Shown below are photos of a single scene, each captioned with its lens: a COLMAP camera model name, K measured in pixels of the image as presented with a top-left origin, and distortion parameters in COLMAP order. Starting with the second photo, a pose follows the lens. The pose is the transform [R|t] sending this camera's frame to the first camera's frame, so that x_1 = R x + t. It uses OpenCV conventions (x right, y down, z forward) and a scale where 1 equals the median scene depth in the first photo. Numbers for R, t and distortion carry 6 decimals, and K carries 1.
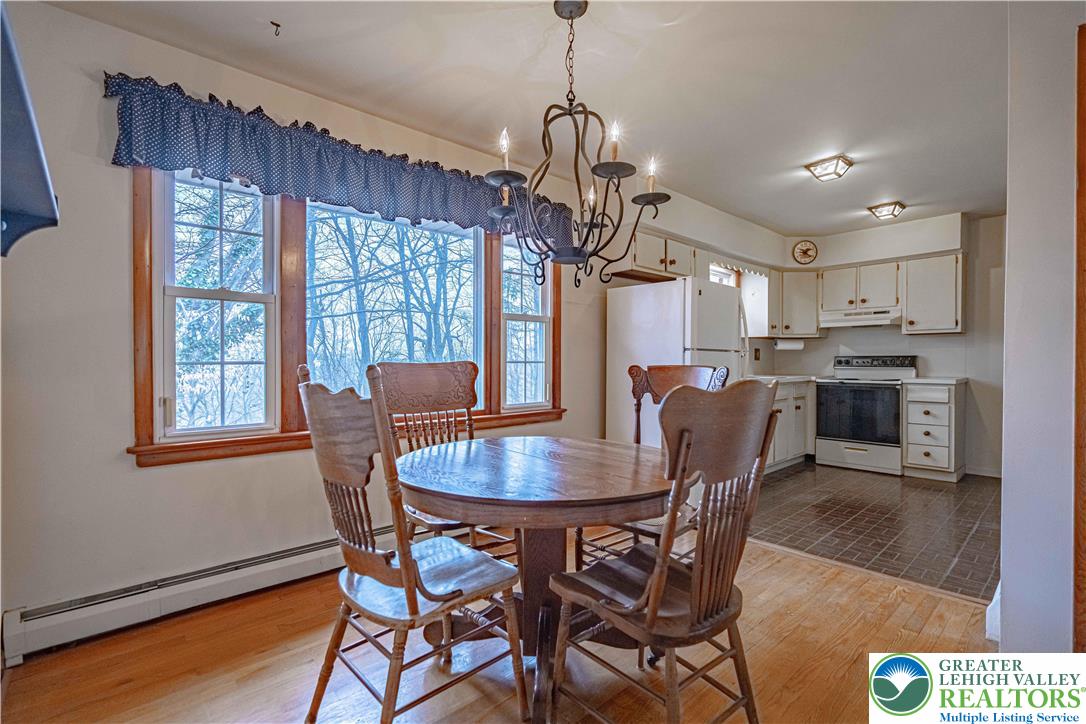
lens RADIAL K [[498.7, 0, 544.9], [0, 498.7, 362.3], [0, 0, 1]] dist [-0.002111, 0.001453]
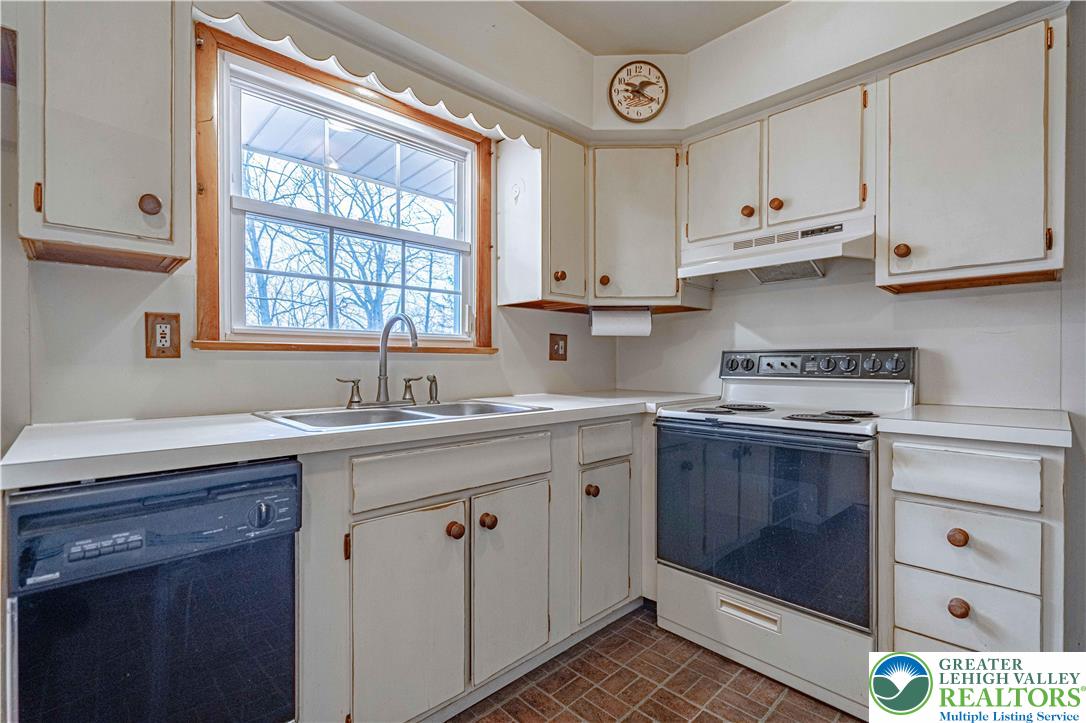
lens RADIAL K [[498.7, 0, 541.1], [0, 498.7, 360.2], [0, 0, 1]] dist [-0.002111, 0.001453]
pose [[0.999660, 0.000428, 0.026081, 0.445342], [-0.000285, 0.999985, -0.005467, -0.001948], [-0.026083, 0.005458, 0.999645, 0.619455]]
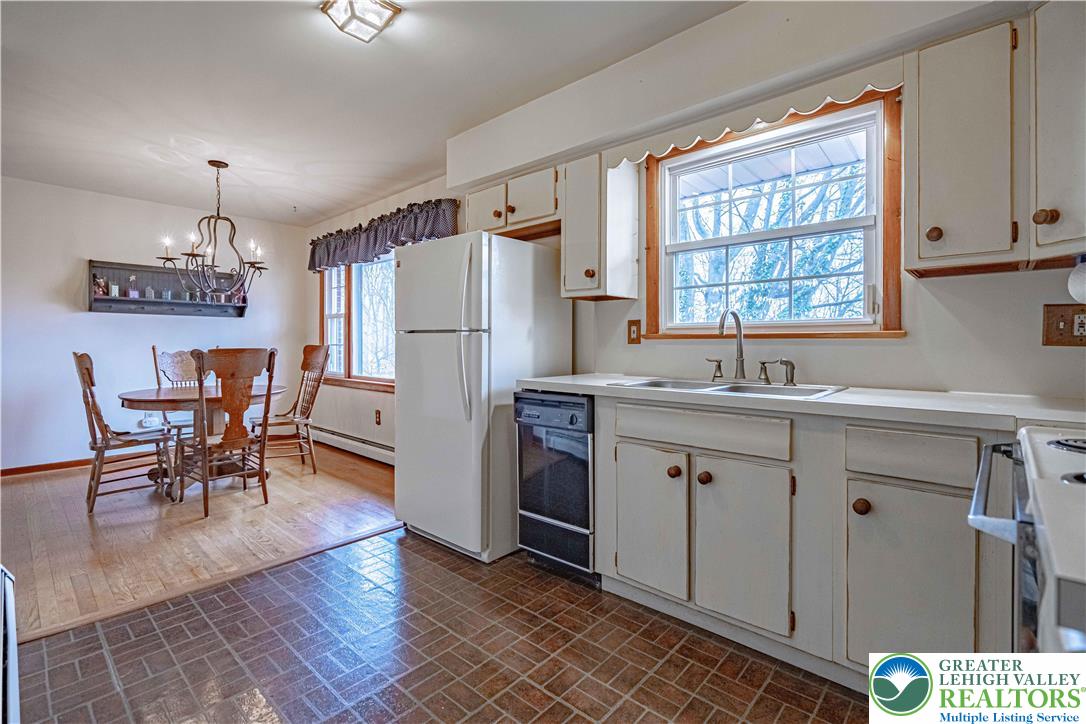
lens RADIAL K [[498.7, 0, 540.9], [0, 498.7, 344.8], [0, 0, 1]] dist [-0.002111, 0.001453]
pose [[0.097341, -0.000659, -0.995251, 0.752183], [-0.008903, 0.999959, -0.001533, -0.002048], [0.995211, 0.009010, 0.097332, 0.756889]]
